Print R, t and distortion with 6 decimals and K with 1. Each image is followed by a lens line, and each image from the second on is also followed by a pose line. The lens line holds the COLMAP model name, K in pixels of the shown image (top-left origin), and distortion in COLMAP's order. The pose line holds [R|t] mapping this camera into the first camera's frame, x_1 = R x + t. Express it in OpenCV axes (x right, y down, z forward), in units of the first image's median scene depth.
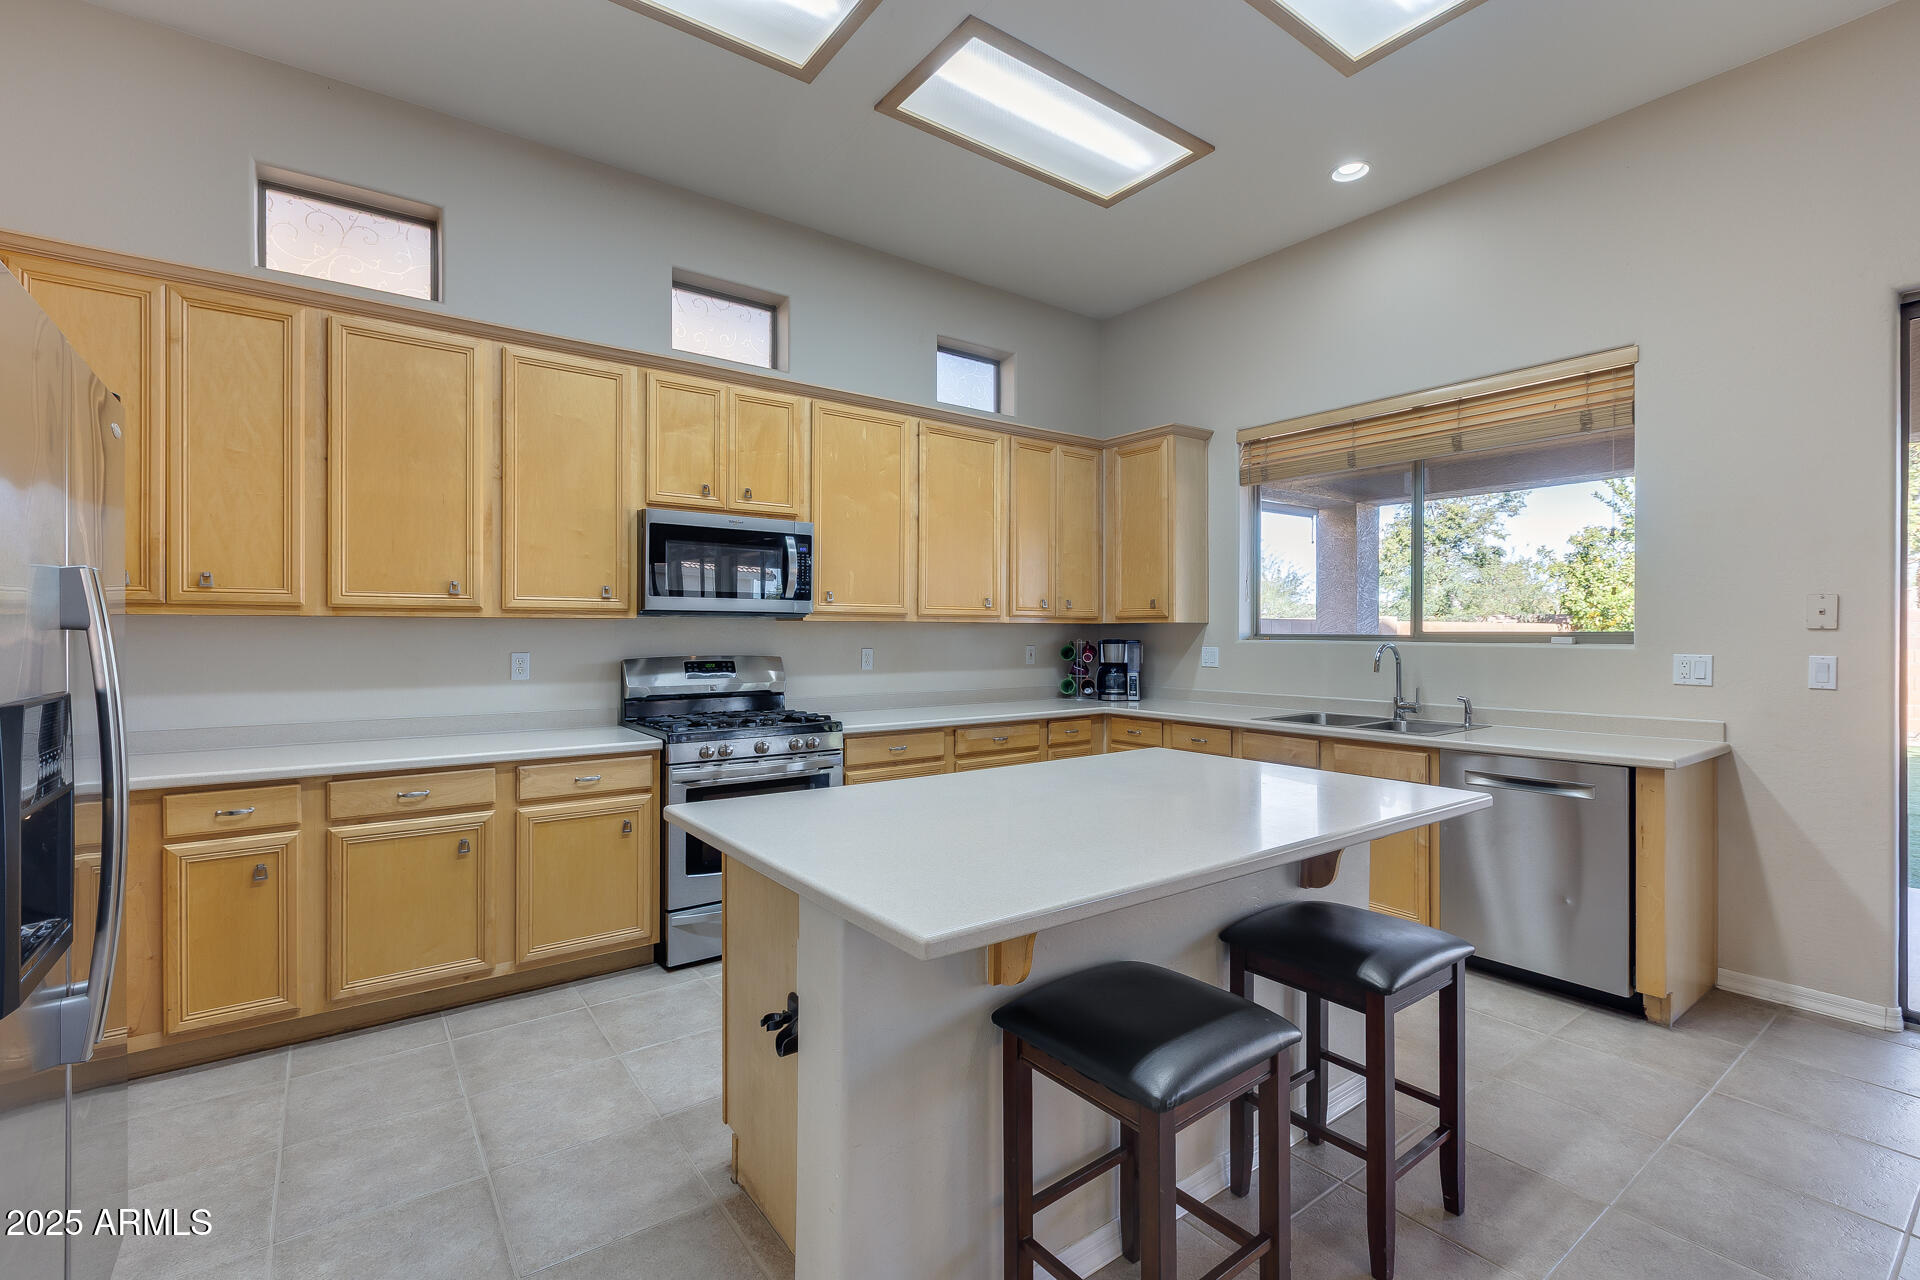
lens RADIAL K [[853.6, 0, 952.5], [0, 853.6, 631.3], [0, 0, 1]] dist [-0.000733, -0.000490]
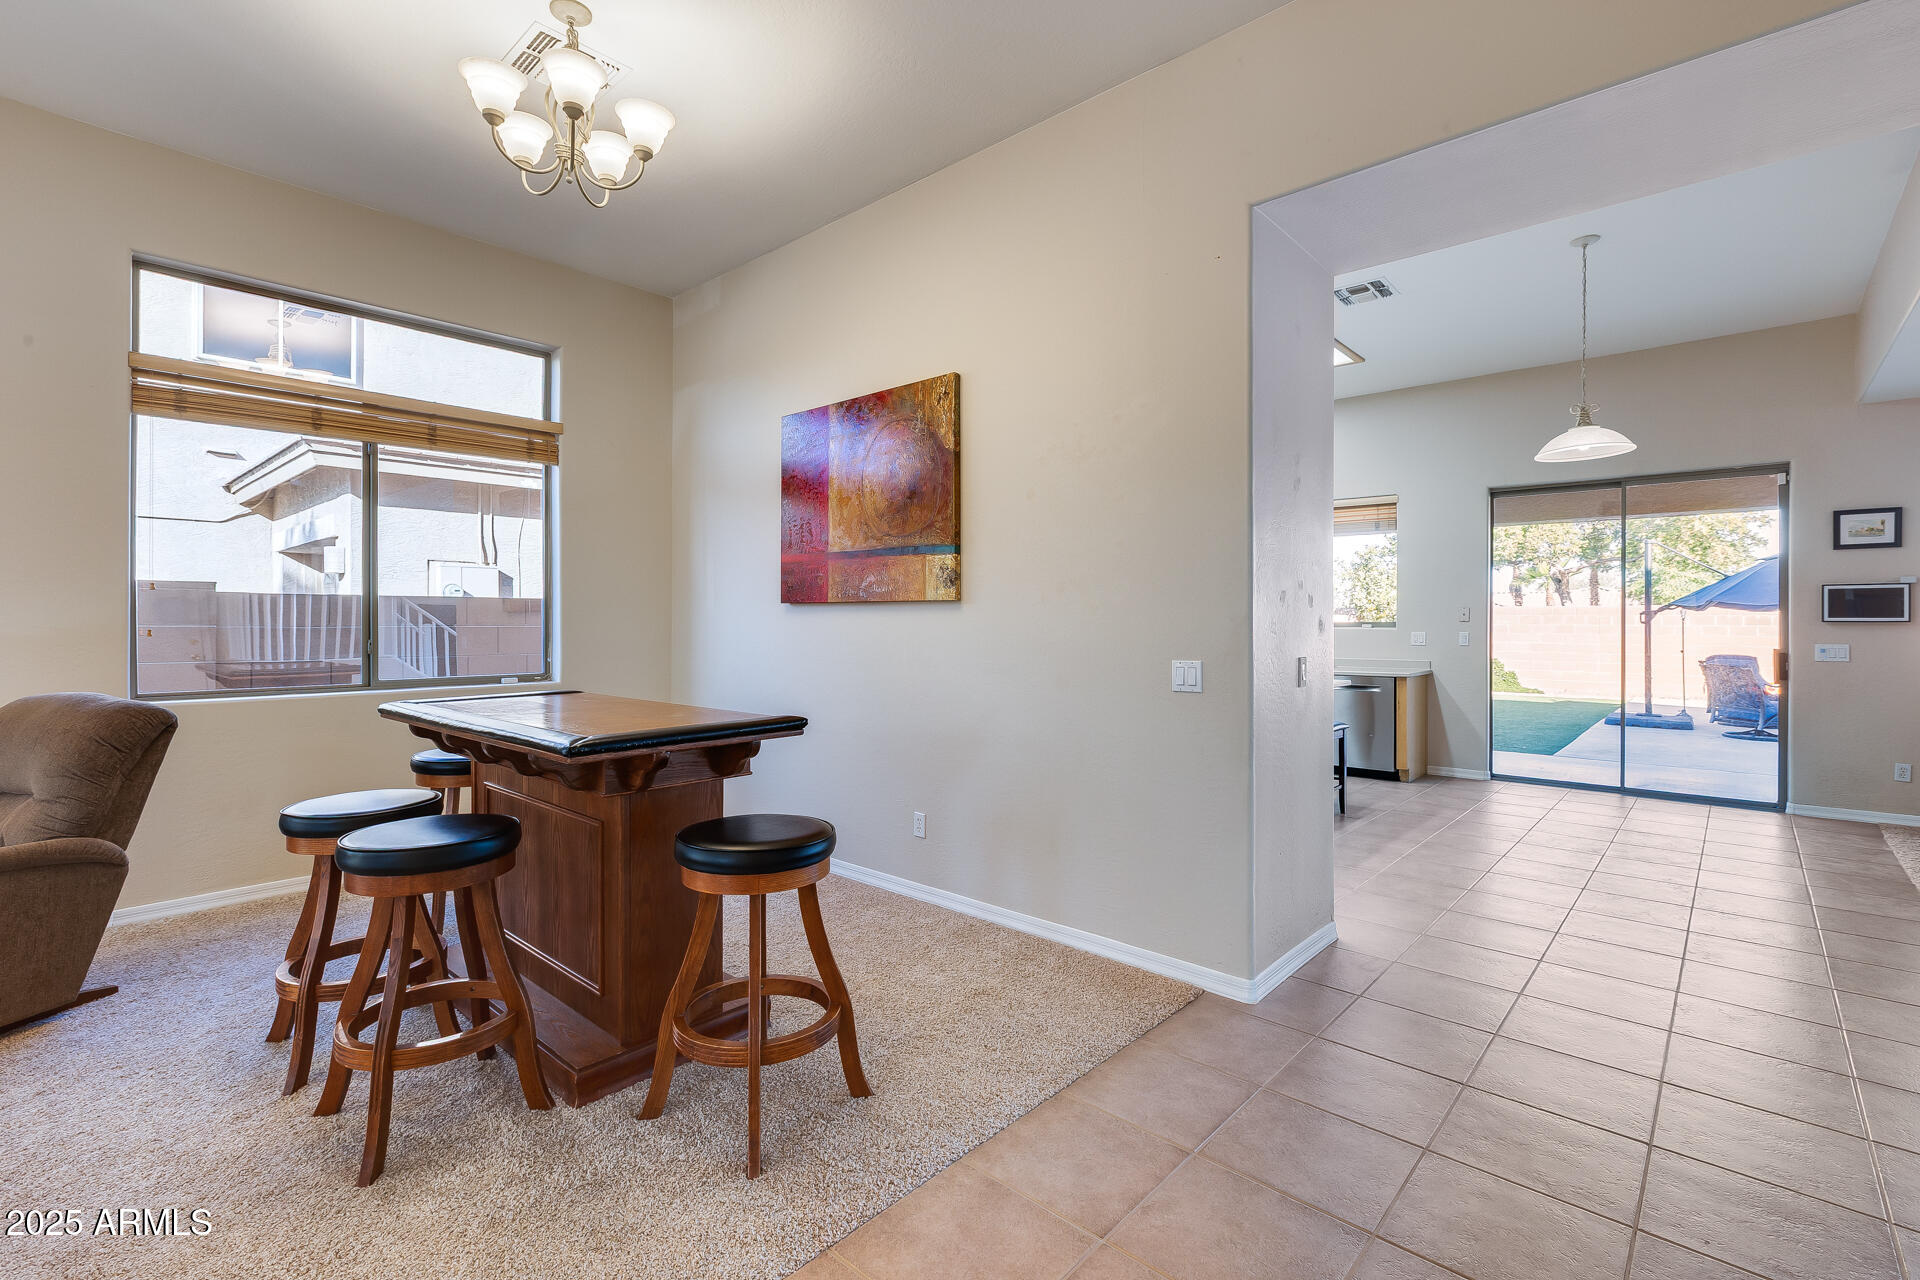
lens RADIAL K [[856.8, 0, 953.1], [0, 856.8, 624.5], [0, 0, 1]] dist [-0.000998, 0.000090]
pose [[0.980928, -0.000975, 0.194371, -0.706515], [0.000081, 0.999989, 0.004607, -0.002805], [-0.194374, -0.004504, 0.980917, -0.888729]]
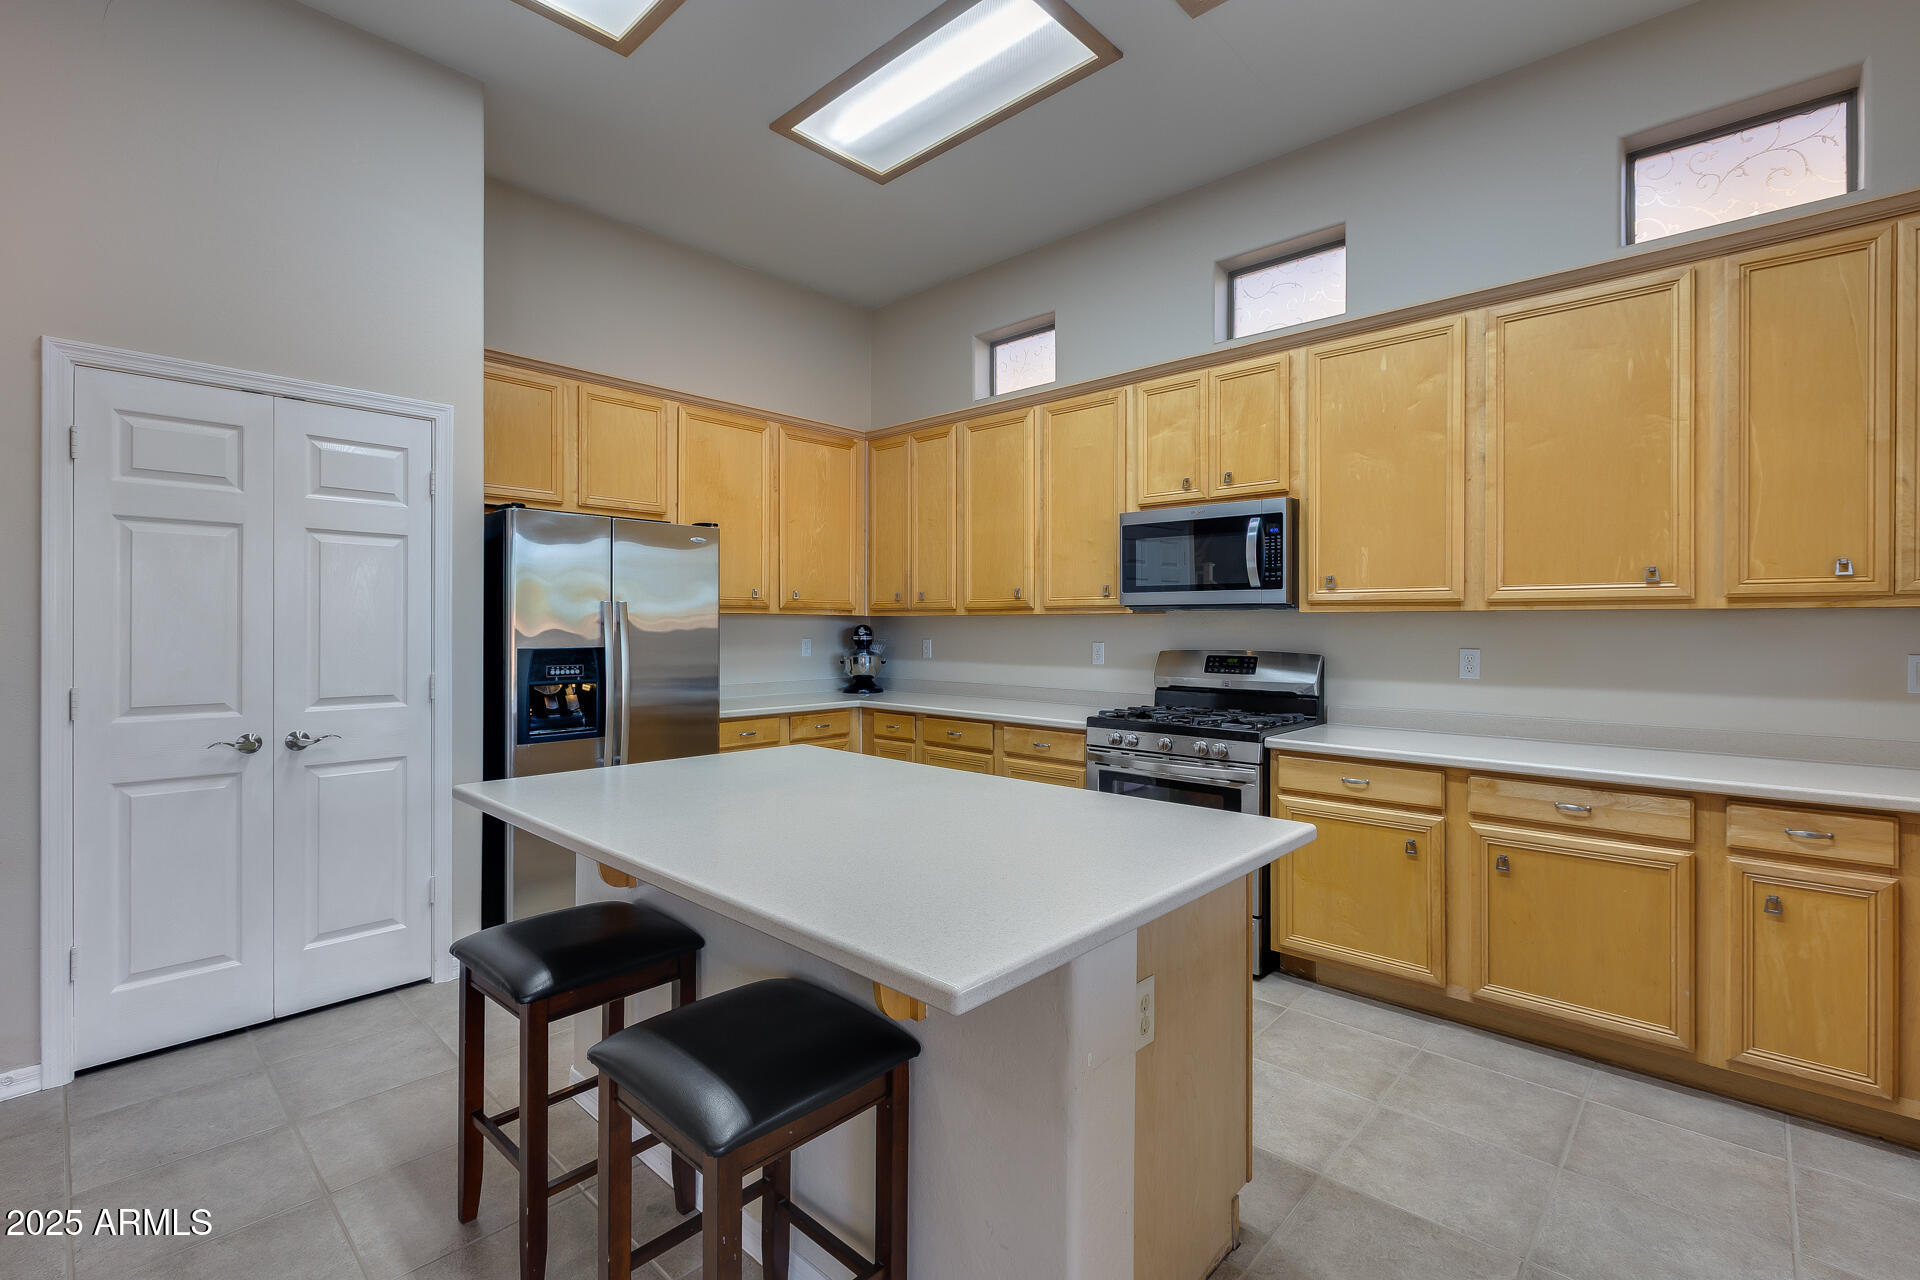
lens RADIAL K [[856.8, 0, 953.1], [0, 856.8, 624.5], [0, 0, 1]] dist [-0.000998, 0.000090]
pose [[0.185759, -0.001156, -0.982595, 0.639920], [0.000537, 0.999999, -0.001075, 0.000391], [0.982595, -0.000328, 0.185759, 0.540683]]
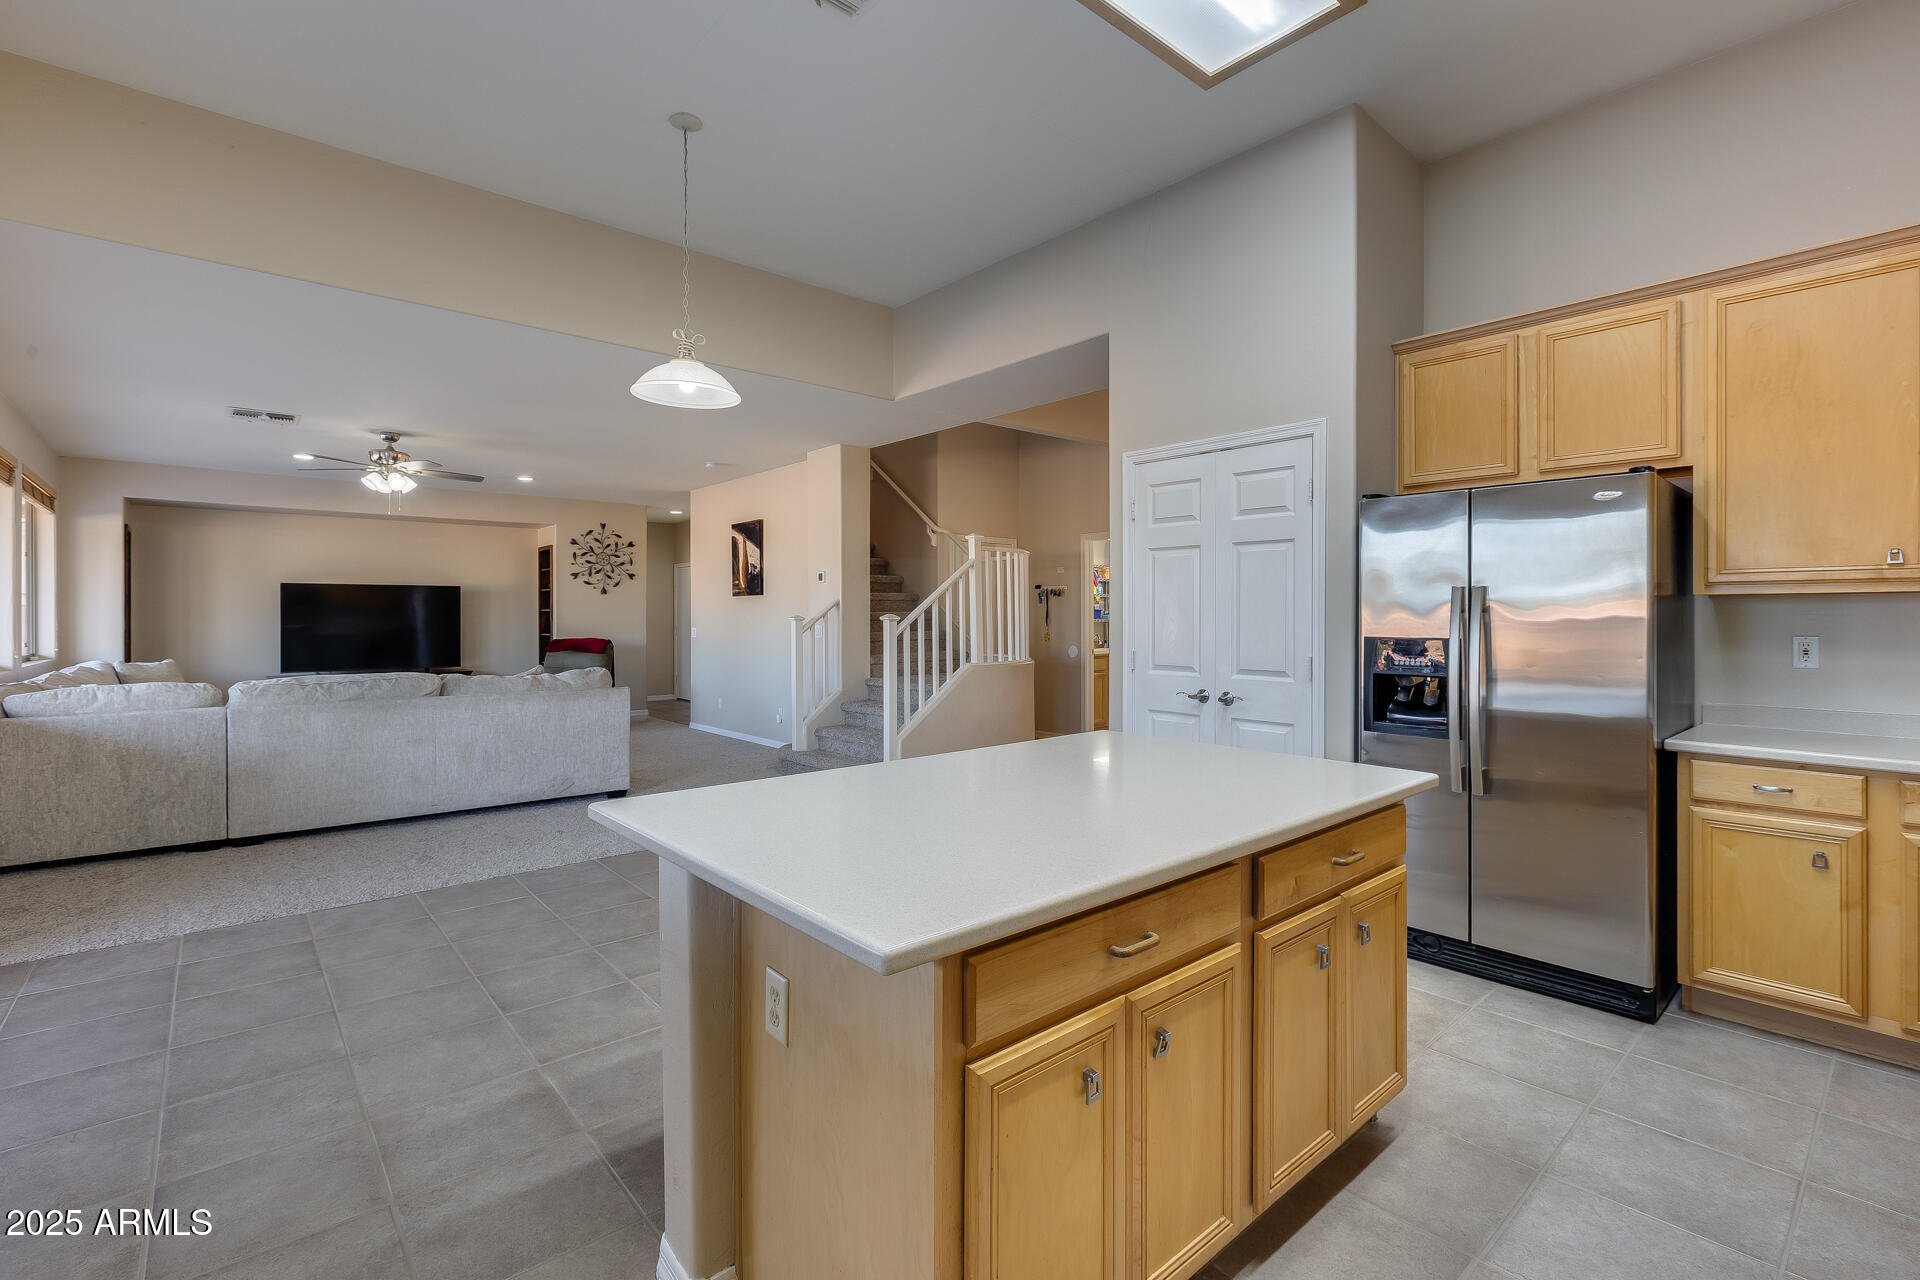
lens RADIAL K [[856.8, 0, 953.1], [0, 856.8, 624.5], [0, 0, 1]] dist [-0.000998, 0.000090]
pose [[-0.997168, -0.001447, -0.075190, 0.195321], [-0.001878, 0.999982, 0.005663, 0.007029], [0.075180, 0.005788, -0.997153, 1.123292]]
